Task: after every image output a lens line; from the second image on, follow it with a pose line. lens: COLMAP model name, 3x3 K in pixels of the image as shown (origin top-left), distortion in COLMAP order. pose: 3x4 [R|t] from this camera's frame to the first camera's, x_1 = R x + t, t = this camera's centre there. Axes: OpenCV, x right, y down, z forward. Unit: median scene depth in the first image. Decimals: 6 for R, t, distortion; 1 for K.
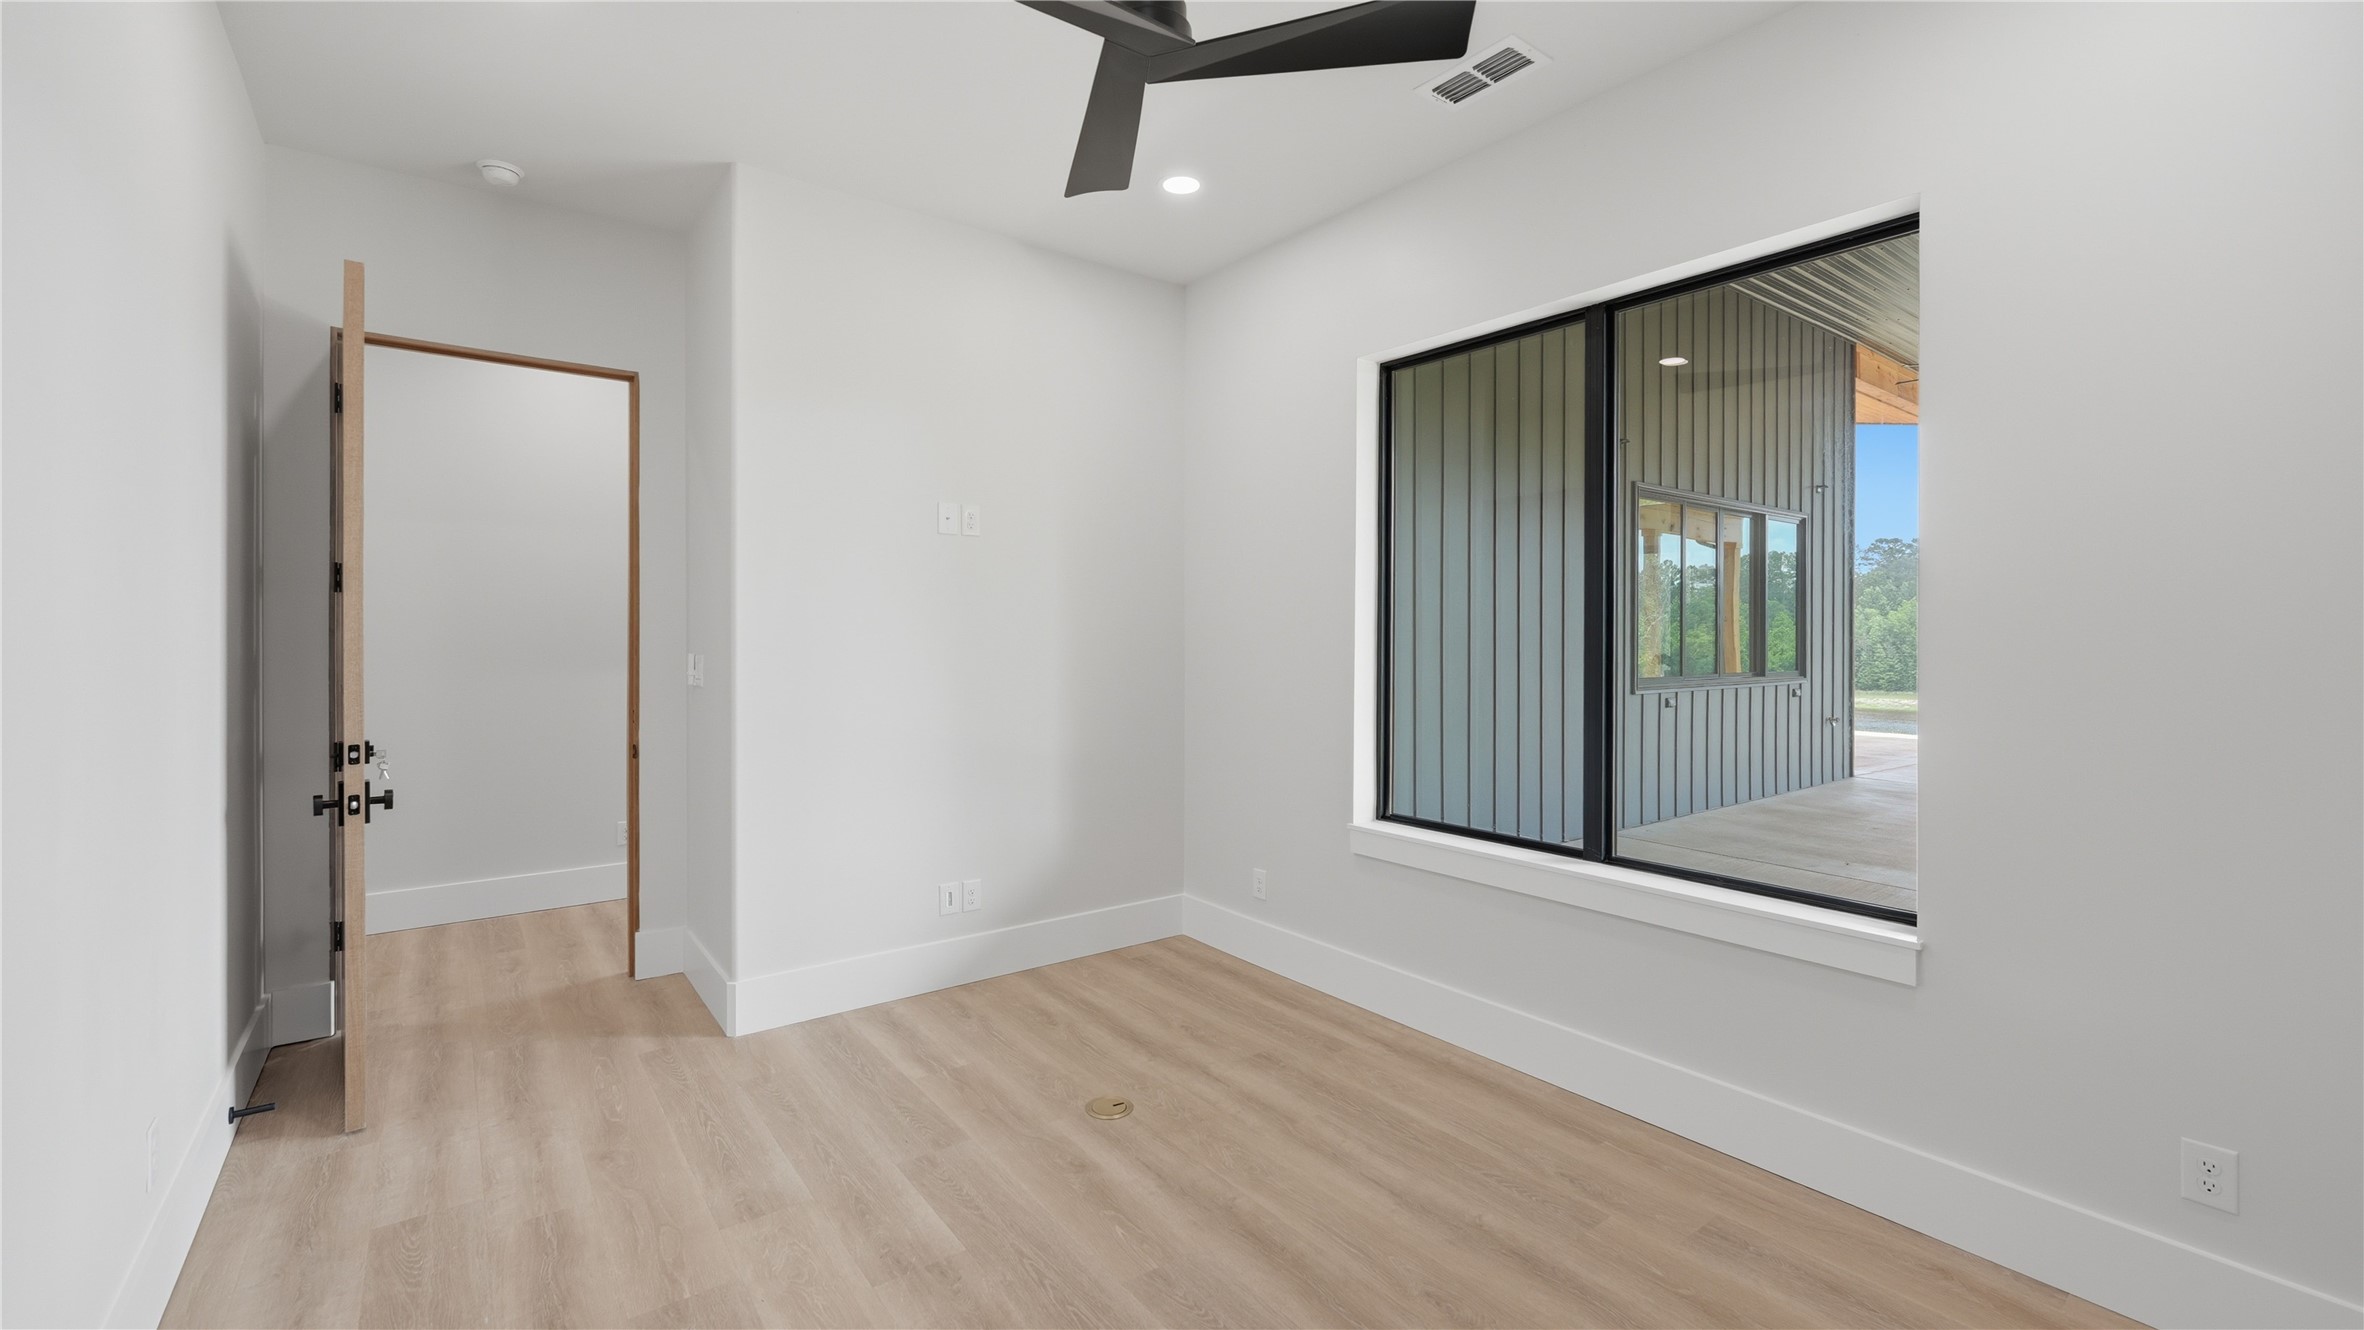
lens RADIAL K [[971.3, 0, 1194.2], [0, 971.3, 638.5], [0, 0, 1]] dist [-0.000349, -0.000011]
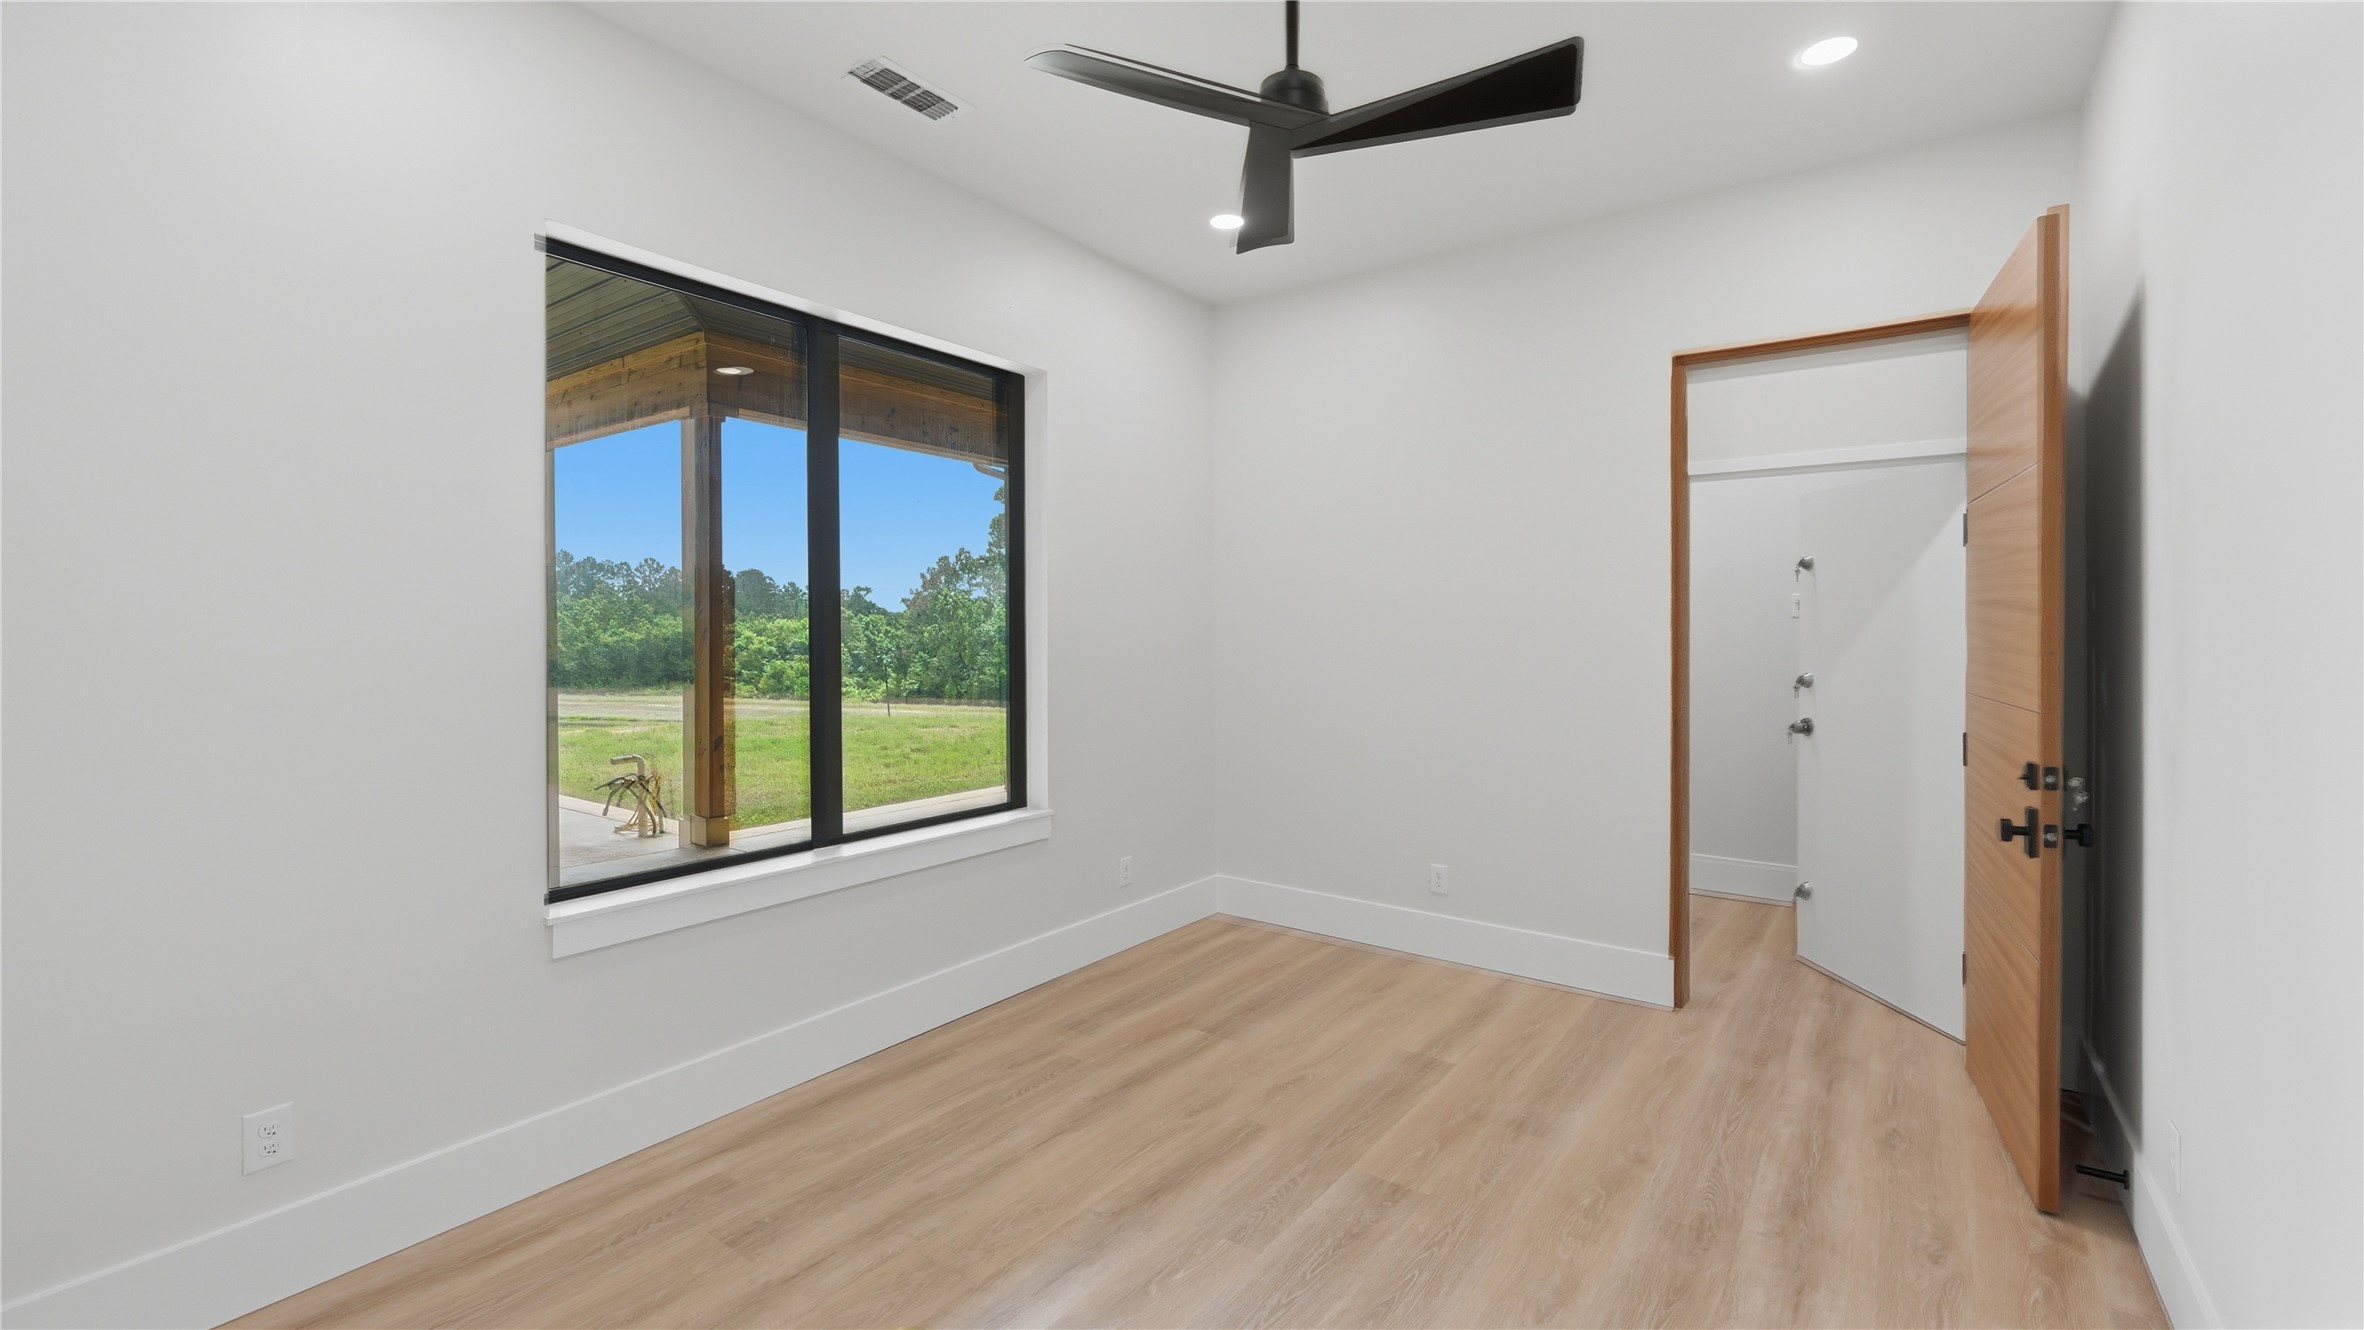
lens RADIAL K [[1004.2, 0, 1142.3], [0, 1004.2, 638.4], [0, 0, 1]] dist [0.022145, -0.000004]
pose [[-0.260068, -0.011495, 0.965522, -0.842916], [-0.004740, 0.999932, 0.010628, -0.016387], [-0.965579, -0.001812, -0.260105, 1.078192]]
